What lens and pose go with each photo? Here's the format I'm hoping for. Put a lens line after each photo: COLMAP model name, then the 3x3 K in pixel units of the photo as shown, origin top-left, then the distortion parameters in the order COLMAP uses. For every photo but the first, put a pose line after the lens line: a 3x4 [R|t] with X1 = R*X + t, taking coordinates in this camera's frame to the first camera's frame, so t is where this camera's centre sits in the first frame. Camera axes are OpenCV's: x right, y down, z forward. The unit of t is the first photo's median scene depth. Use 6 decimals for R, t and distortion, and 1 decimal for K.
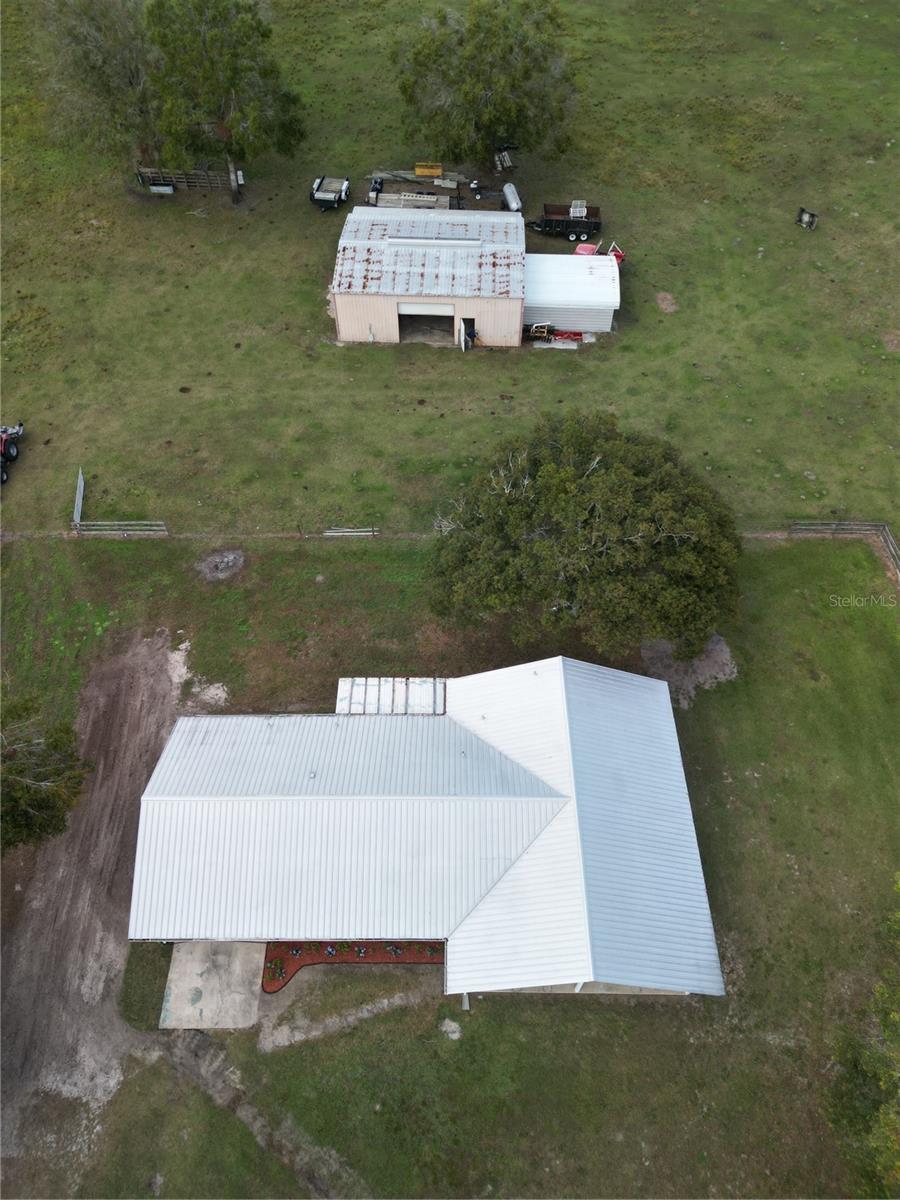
lens RADIAL K [[853.2, 0, 450.0], [0, 853.2, 600.0], [0, 0, 1]] dist [0.058870, -0.044637]
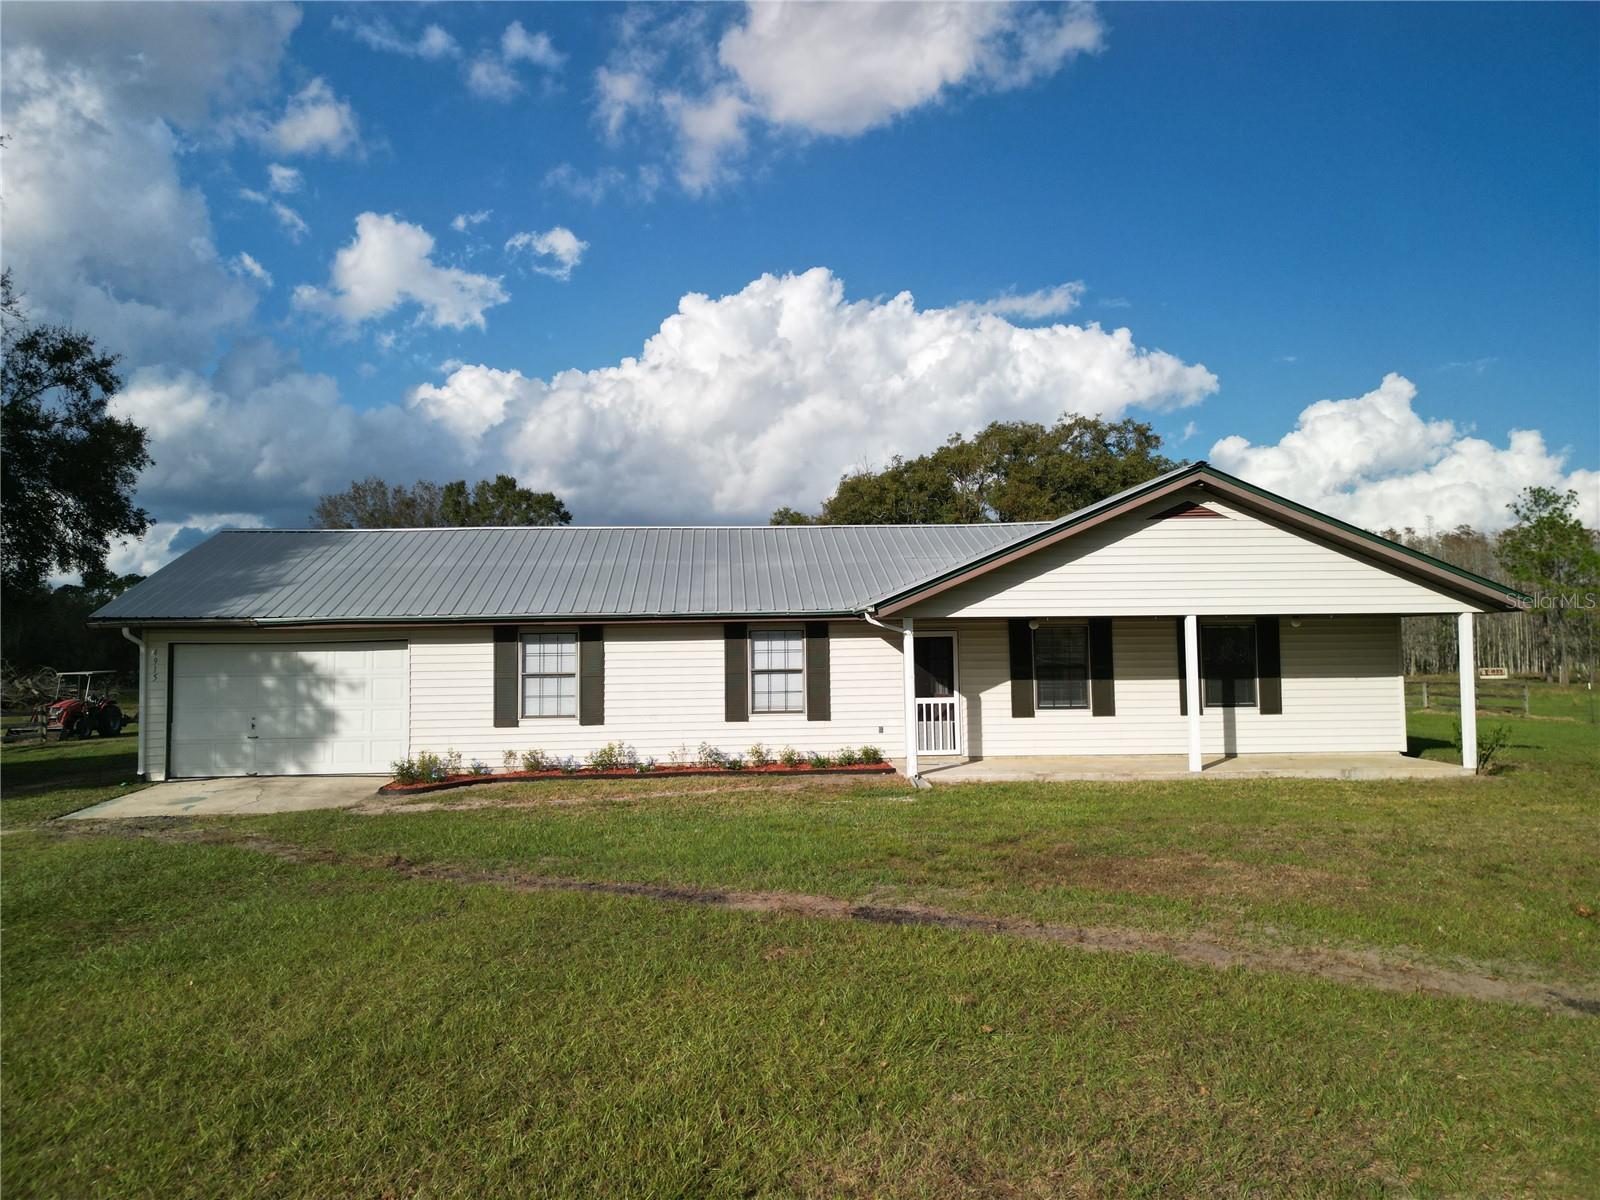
lens RADIAL K [[1125.9, 0, 803.8], [0, 1125.9, 595.9], [0, 0, 1]] dist [0.072150, -0.064654]
pose [[0.997176, -0.010733, 0.074332, -0.055103], [0.067899, 0.551812, -0.831200, 0.658990], [-0.032096, 0.833899, 0.550983, 0.519292]]
